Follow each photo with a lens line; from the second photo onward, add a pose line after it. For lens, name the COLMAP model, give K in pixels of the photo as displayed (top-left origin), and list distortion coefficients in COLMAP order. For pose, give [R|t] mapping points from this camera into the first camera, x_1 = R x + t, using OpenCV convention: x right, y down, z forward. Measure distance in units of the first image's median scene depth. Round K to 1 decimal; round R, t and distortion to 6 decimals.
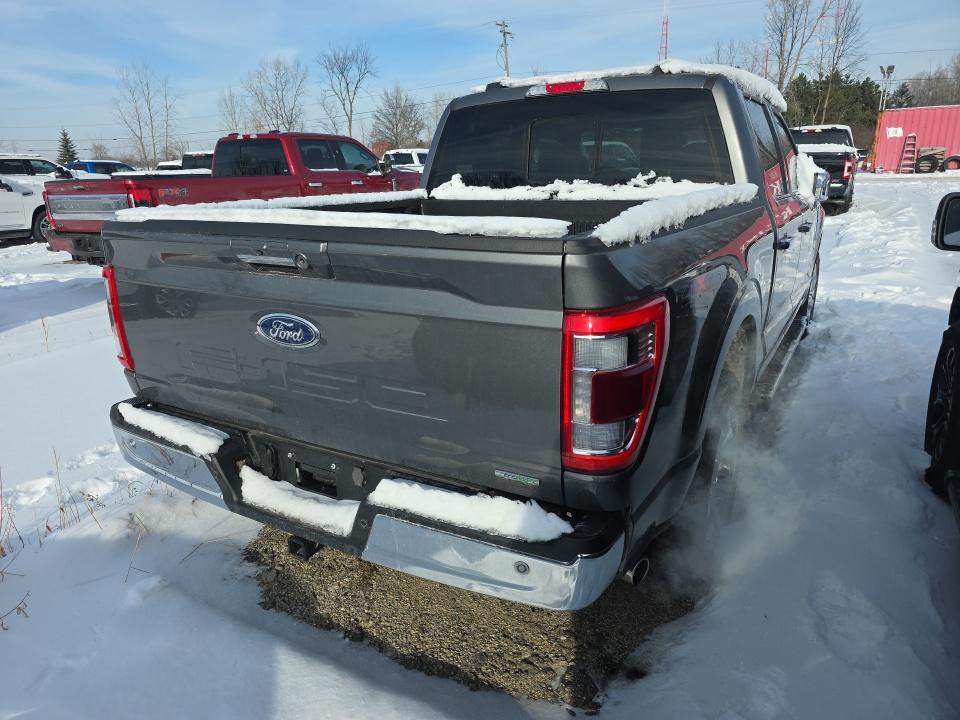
lens RADIAL K [[645.8, 0, 468.8], [0, 645.8, 370.1], [0, 0, 1]] dist [0.039703, -0.034227]
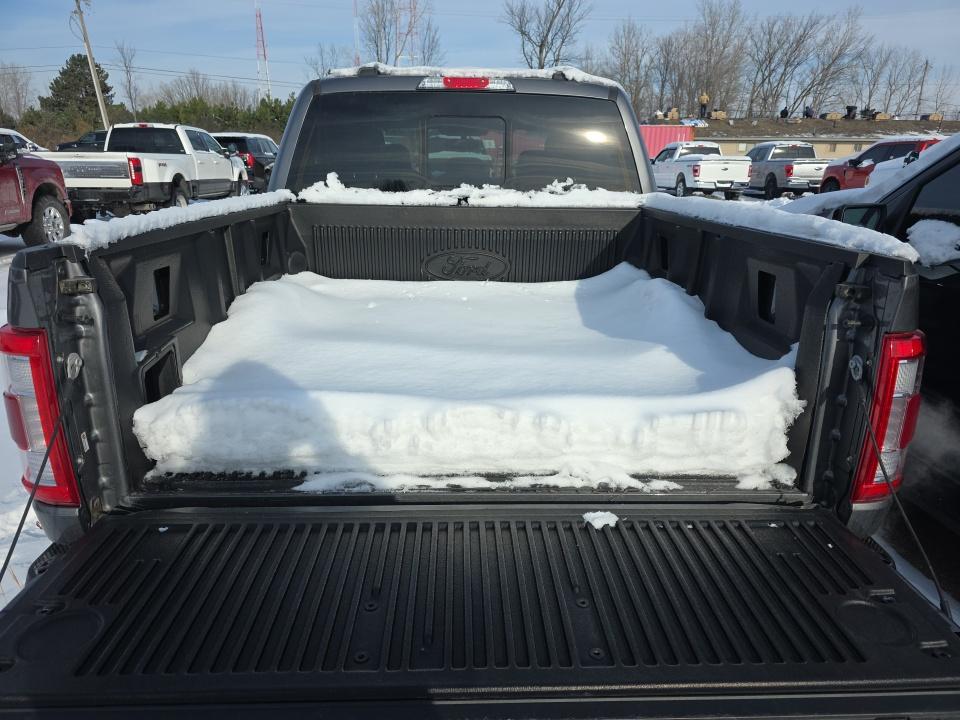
lens RADIAL K [[645.8, 0, 483.7], [0, 645.8, 370.4], [0, 0, 1]] dist [0.039703, -0.034227]
pose [[0.835602, -0.132186, 0.533195, -0.366808], [0.129078, 0.990688, 0.043318, -0.069333], [-0.533955, 0.032628, 0.844883, 0.223800]]
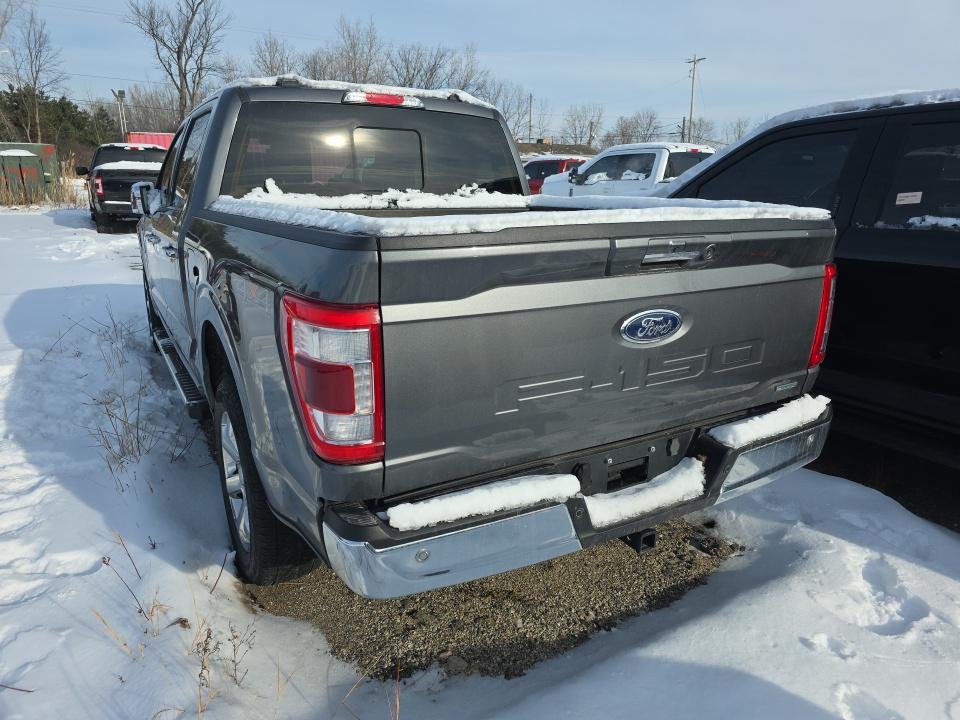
lens RADIAL K [[645.8, 0, 485.4], [0, 645.8, 370.5], [0, 0, 1]] dist [0.039703, -0.034227]
pose [[0.469019, -0.217457, 0.855999, -0.737300], [0.240415, 0.964050, 0.113178, -0.098340], [-0.849836, 0.152712, 0.504437, 0.407449]]
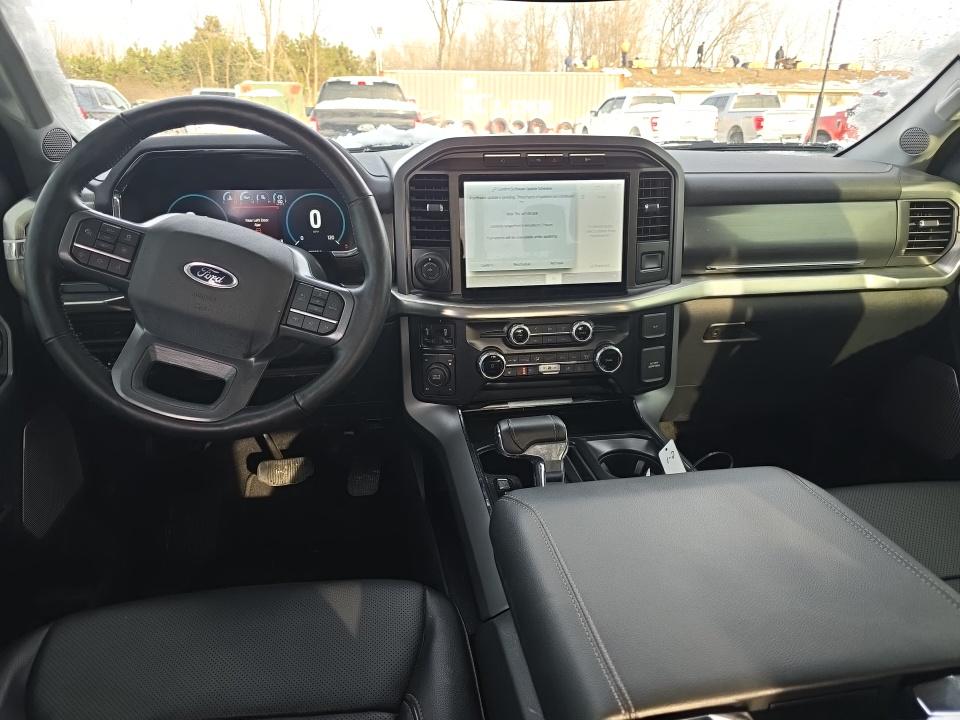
lens RADIAL K [[645.8, 0, 478.4], [0, 645.8, 353.0], [0, 0, 1]] dist [0.039703, -0.034227]
pose [[0.752547, -0.196936, 0.628402, 0.258047], [0.173426, 0.979820, 0.099380, -0.424191], [-0.635293, 0.034193, 0.771514, 1.360656]]
